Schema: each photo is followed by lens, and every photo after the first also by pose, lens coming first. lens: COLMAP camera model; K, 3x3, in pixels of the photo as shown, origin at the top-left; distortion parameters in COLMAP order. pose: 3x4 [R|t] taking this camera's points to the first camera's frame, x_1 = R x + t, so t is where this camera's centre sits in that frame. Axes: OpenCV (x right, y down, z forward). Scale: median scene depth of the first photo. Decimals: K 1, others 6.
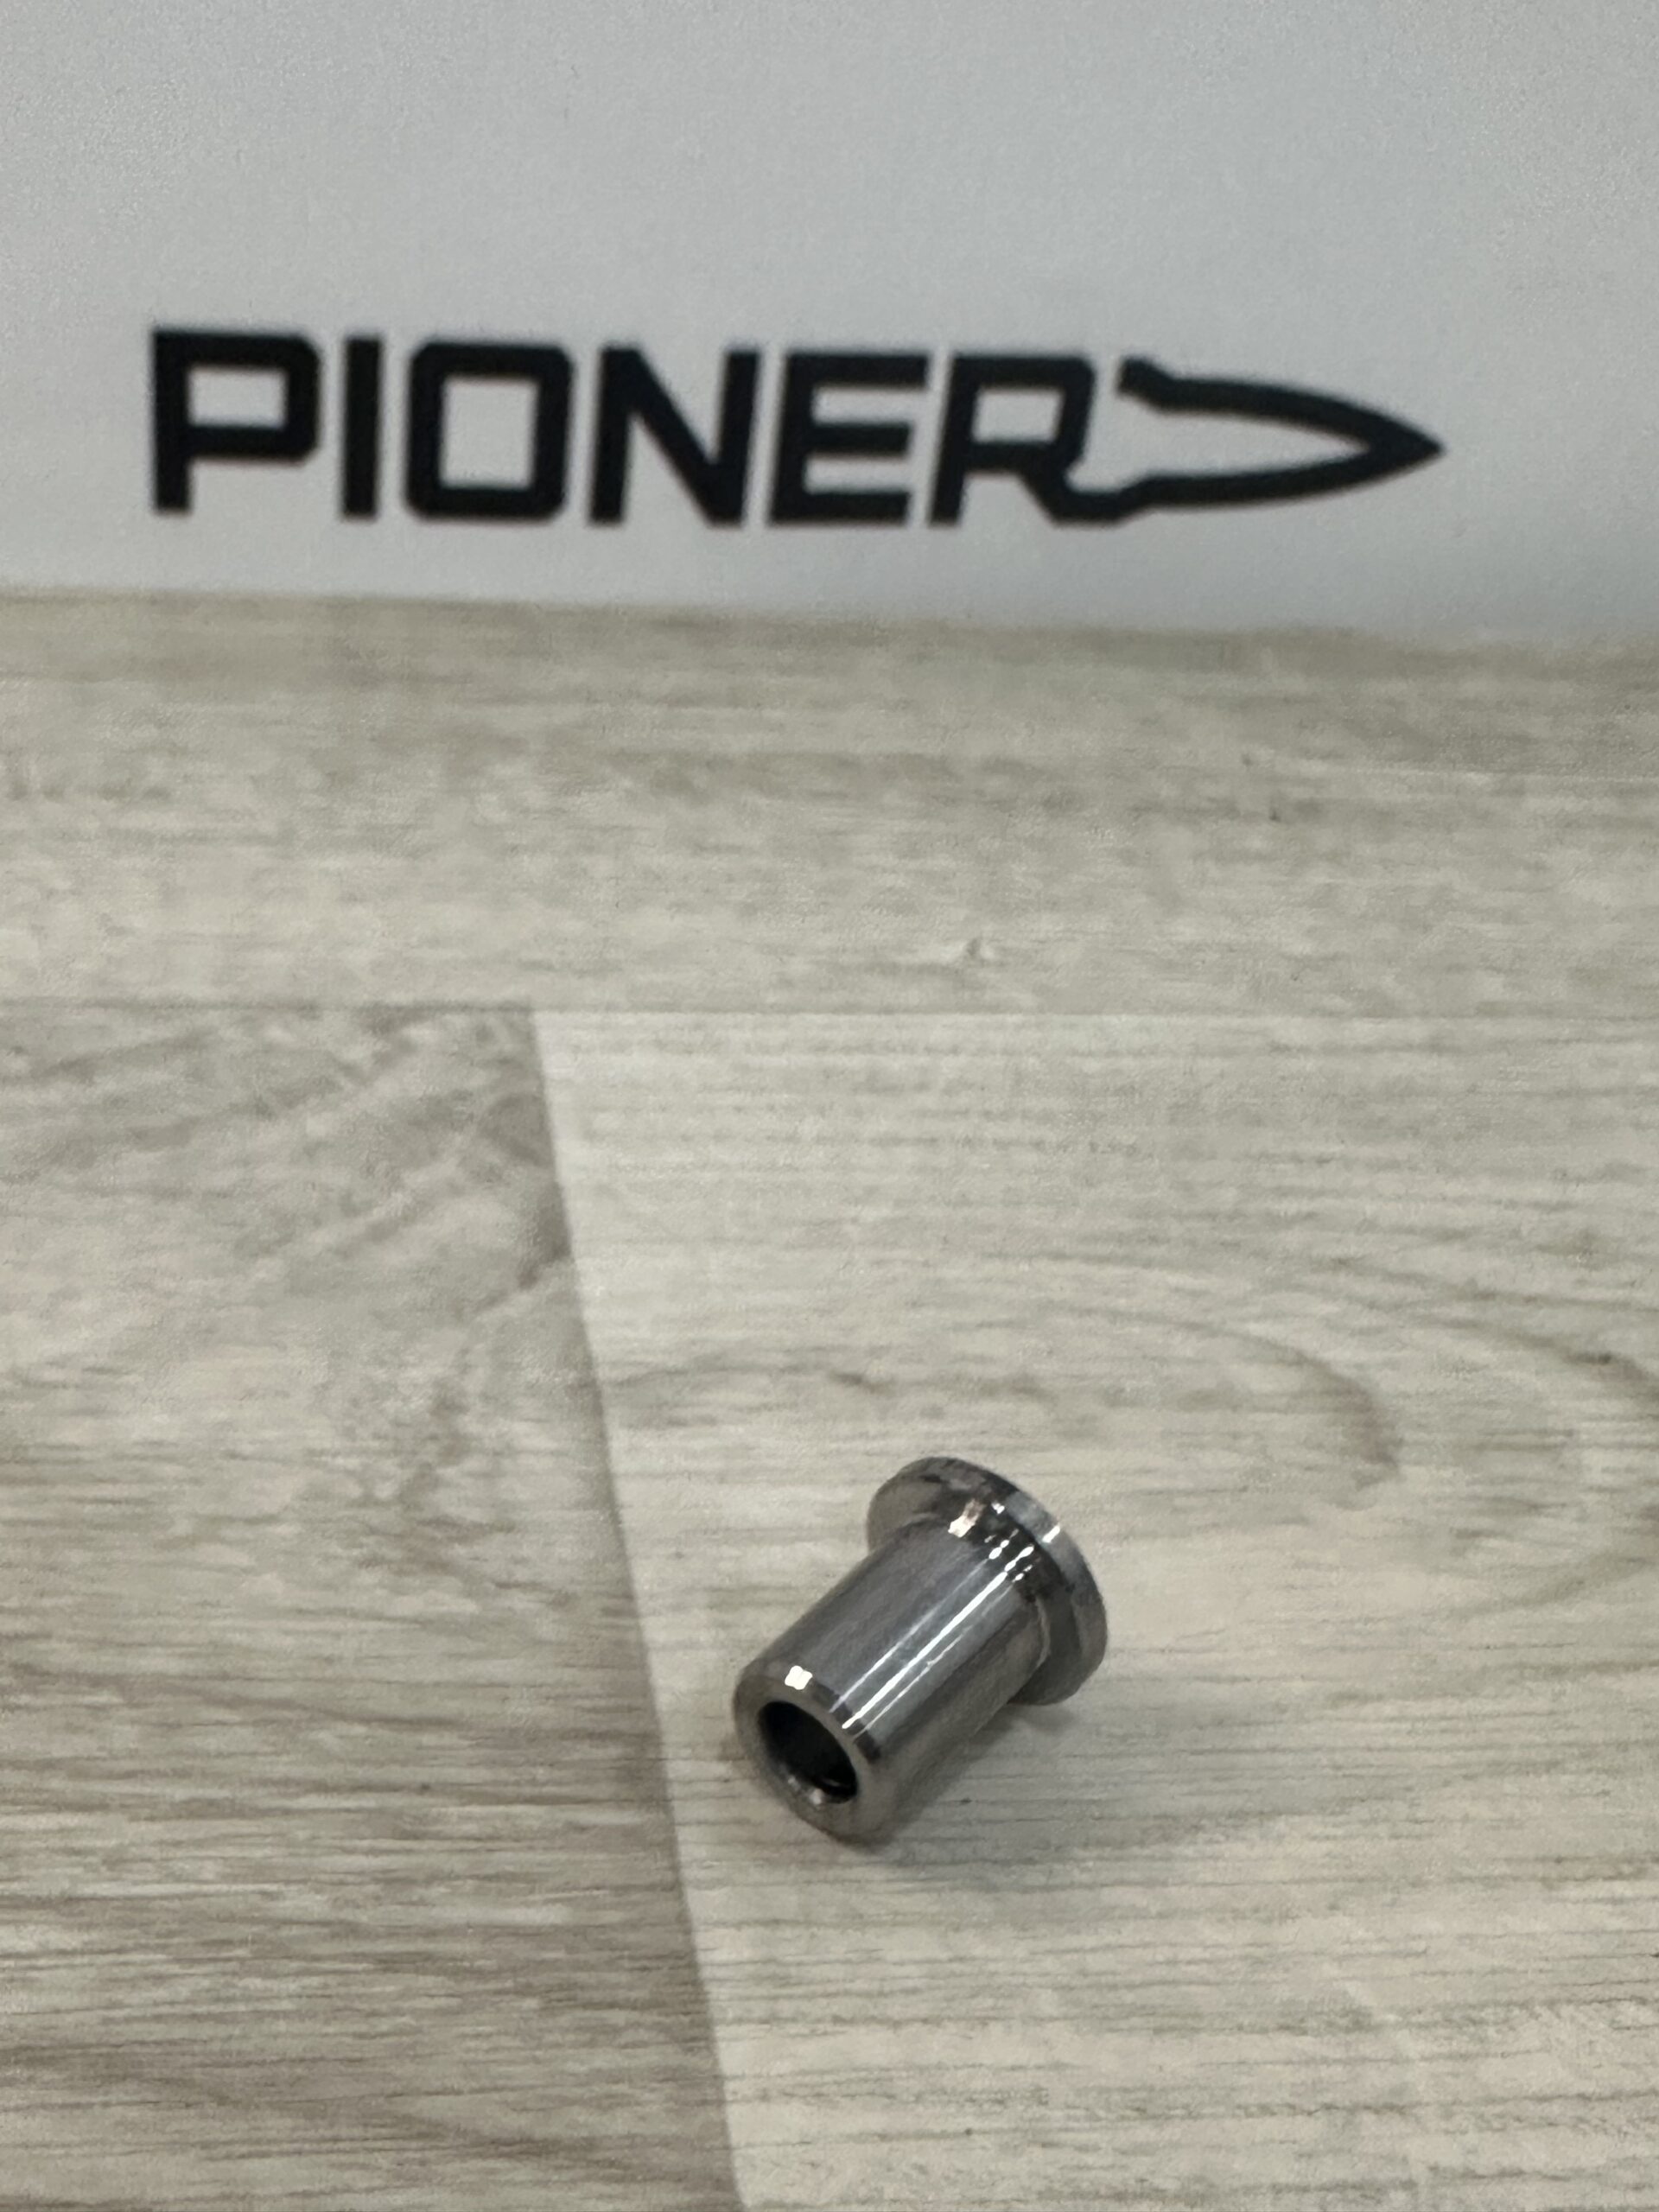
lens RADIAL K [[2509.2, 0, 636.9], [0, 2509.2, 1043.3], [0, 0, 1]] dist [0.000203, -0.038938]
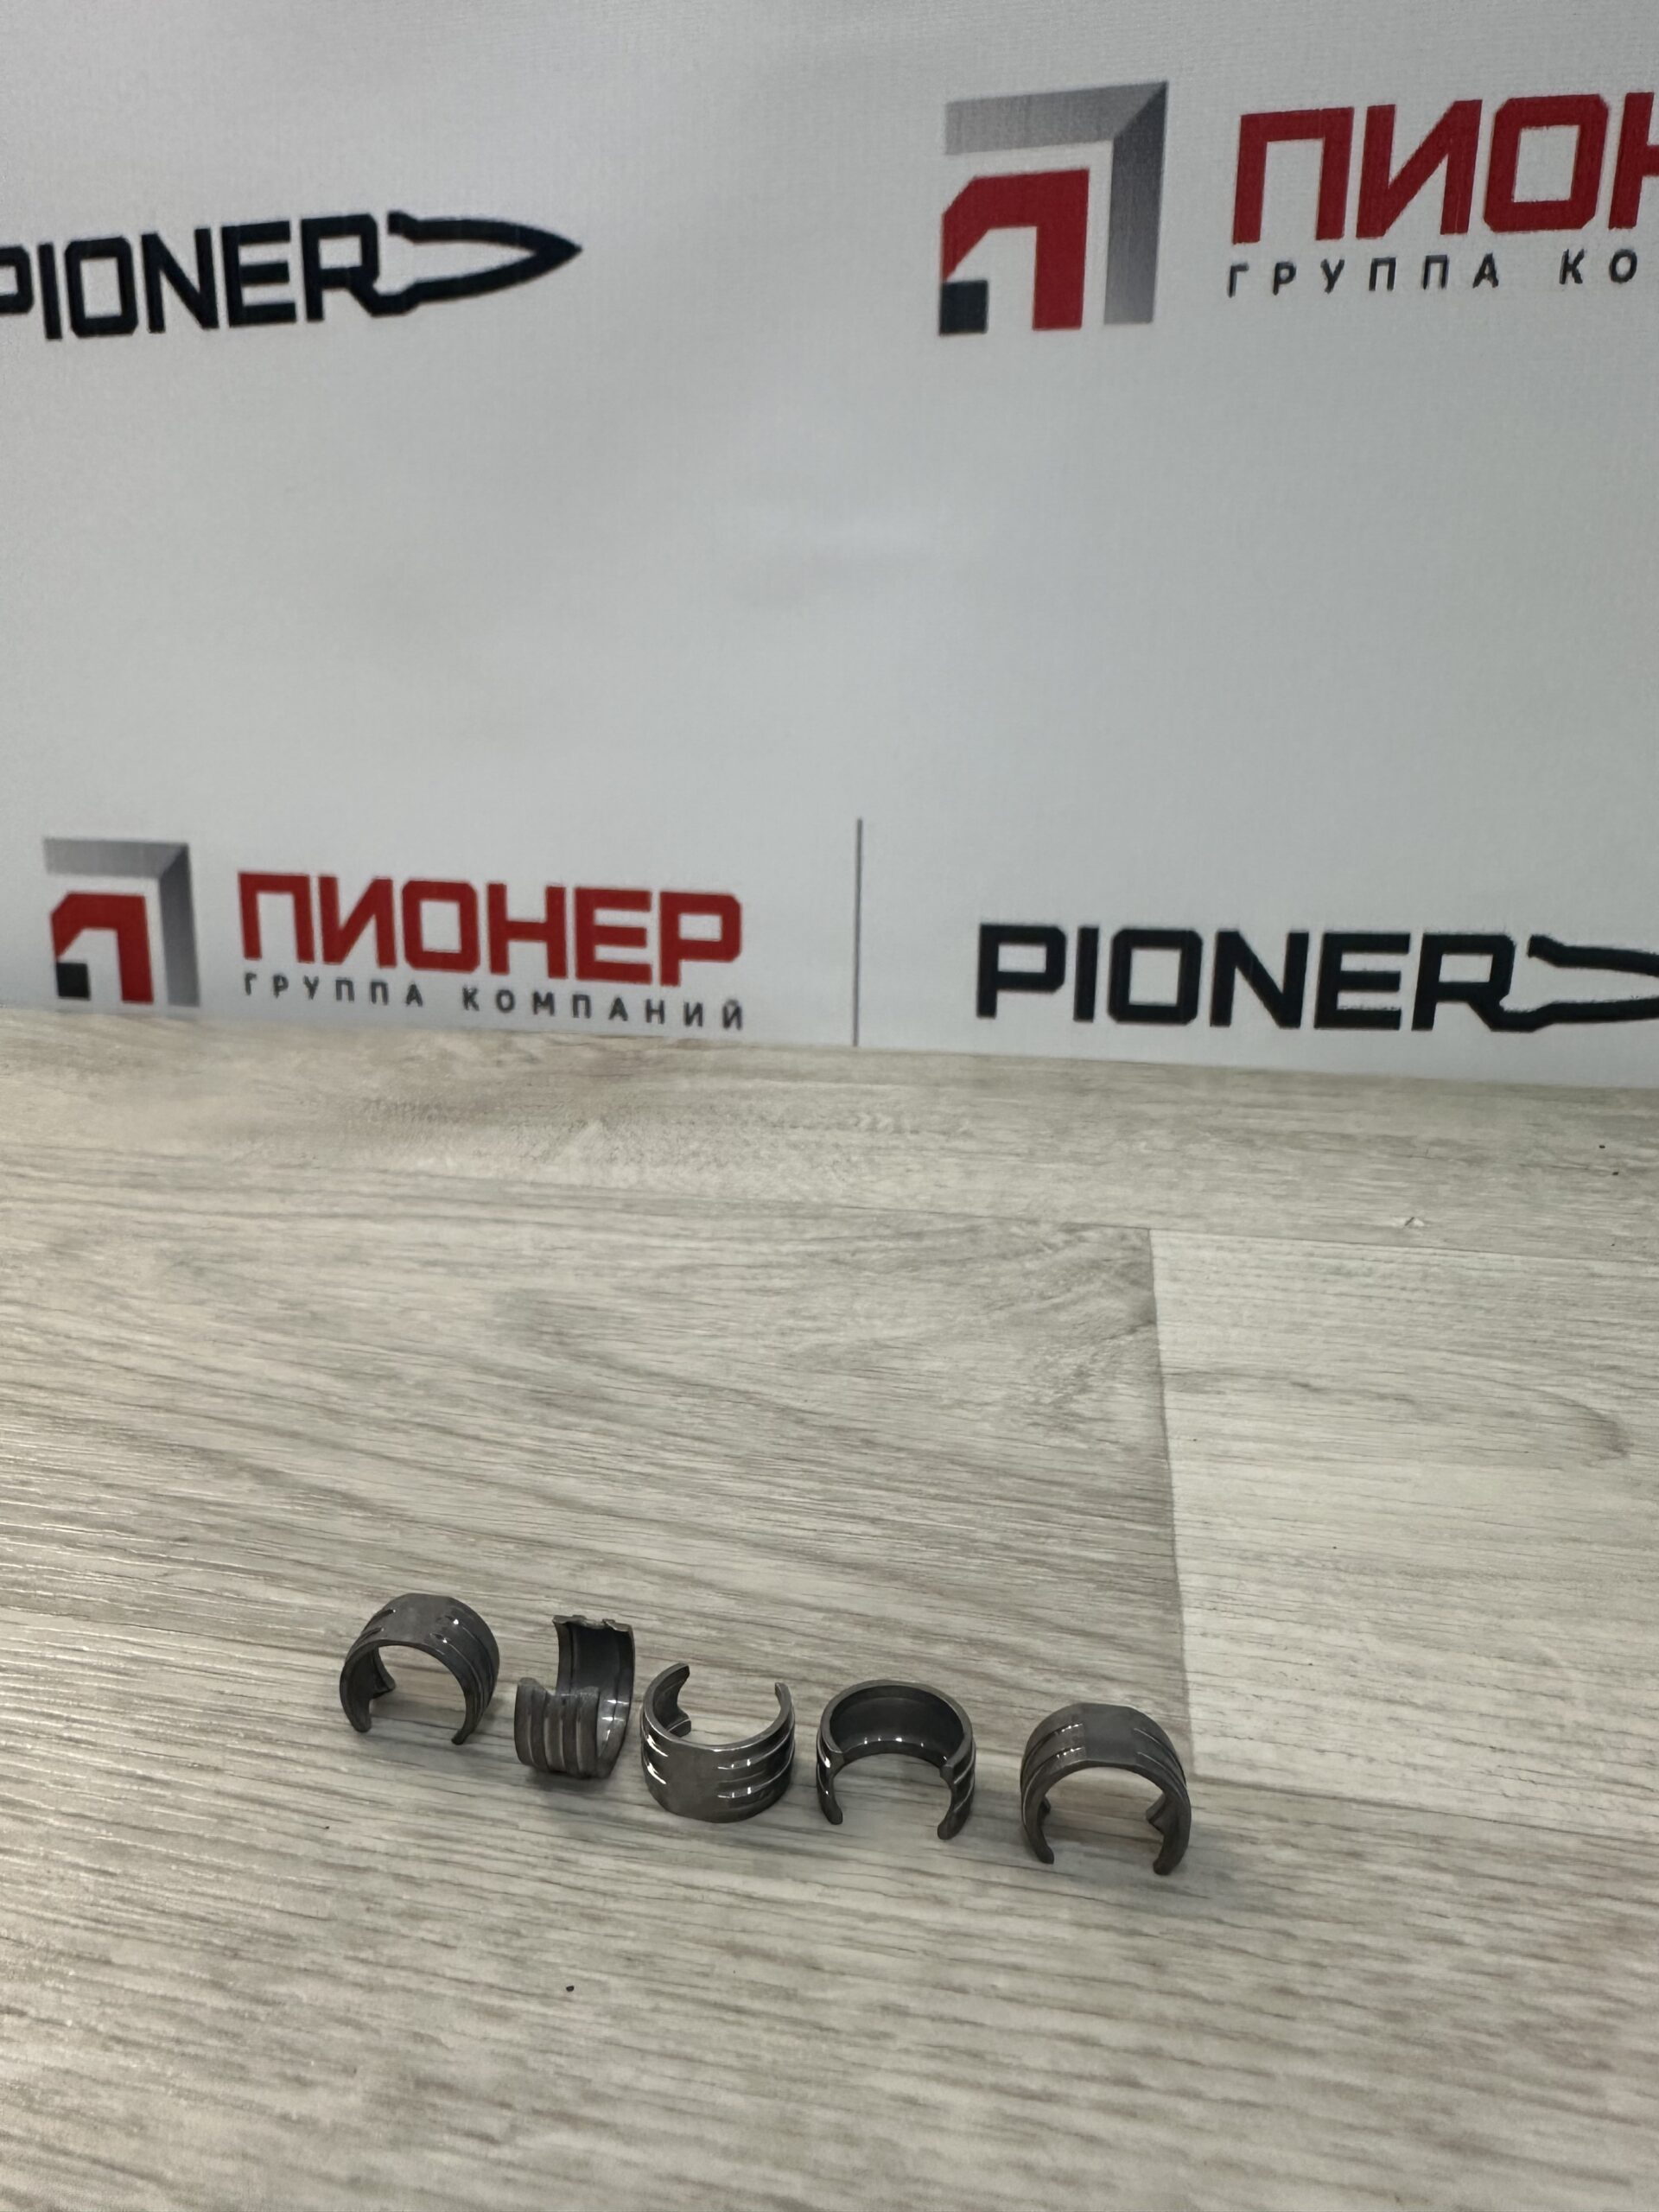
lens RADIAL K [[1578.7, 0, 740.6], [0, 1578.7, 1046.5], [0, 0, 1]] dist [-0.008023, 0.001761]
pose [[0.939463, 0.006086, -0.342597, 0.083594], [-0.096342, 0.964200, -0.247057, 0.198959], [0.328828, 0.265108, 0.906416, -0.252111]]
